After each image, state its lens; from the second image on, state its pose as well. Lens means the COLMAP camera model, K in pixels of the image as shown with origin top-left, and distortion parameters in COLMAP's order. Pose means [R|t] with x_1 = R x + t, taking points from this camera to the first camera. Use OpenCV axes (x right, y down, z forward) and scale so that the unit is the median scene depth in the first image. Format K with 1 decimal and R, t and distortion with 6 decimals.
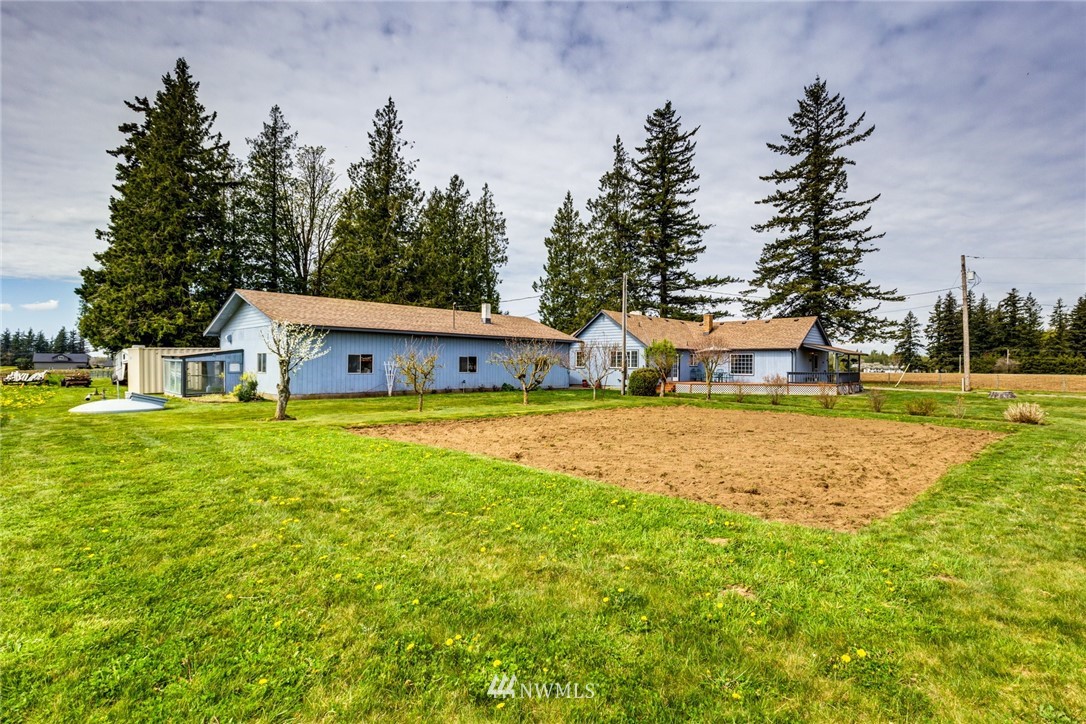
lens RADIAL K [[488.9, 0, 546.1], [0, 488.9, 364.8], [0, 0, 1]] dist [0.002934, -0.000762]
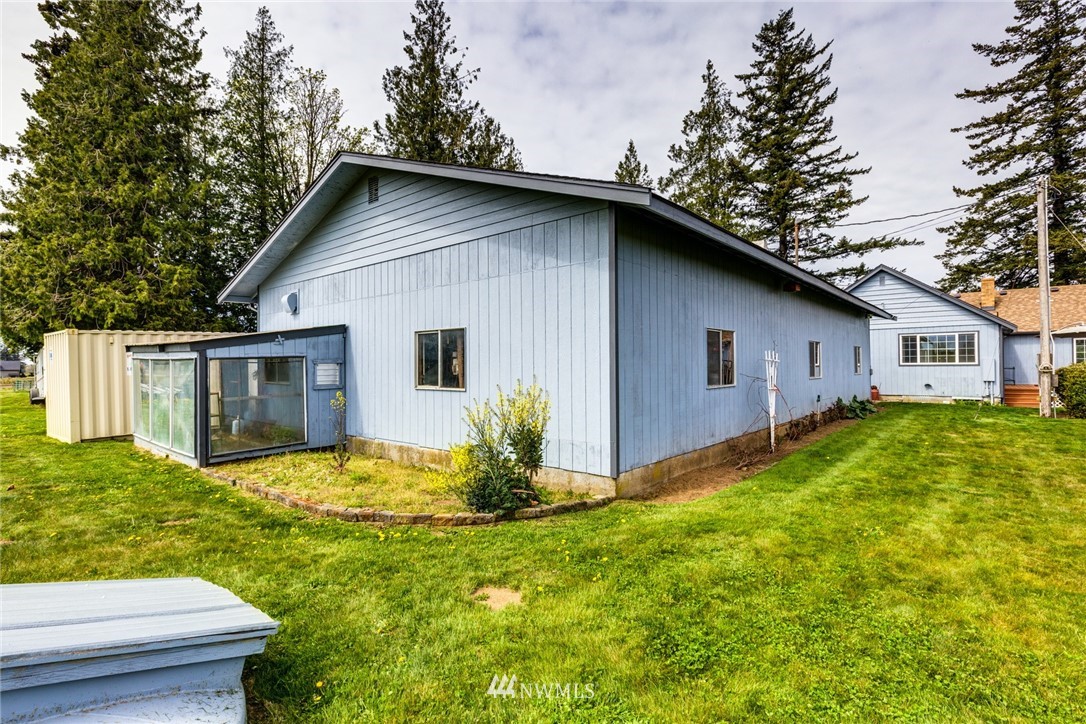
lens RADIAL K [[546.0, 0, 540.2], [0, 546.0, 365.5], [0, 0, 1]] dist [-0.006662, 0.002268]
pose [[0.999831, -0.013804, 0.012116, -0.187233], [0.013817, 0.999904, -0.000933, 0.000697], [-0.012102, 0.001100, 0.999926, 0.228330]]
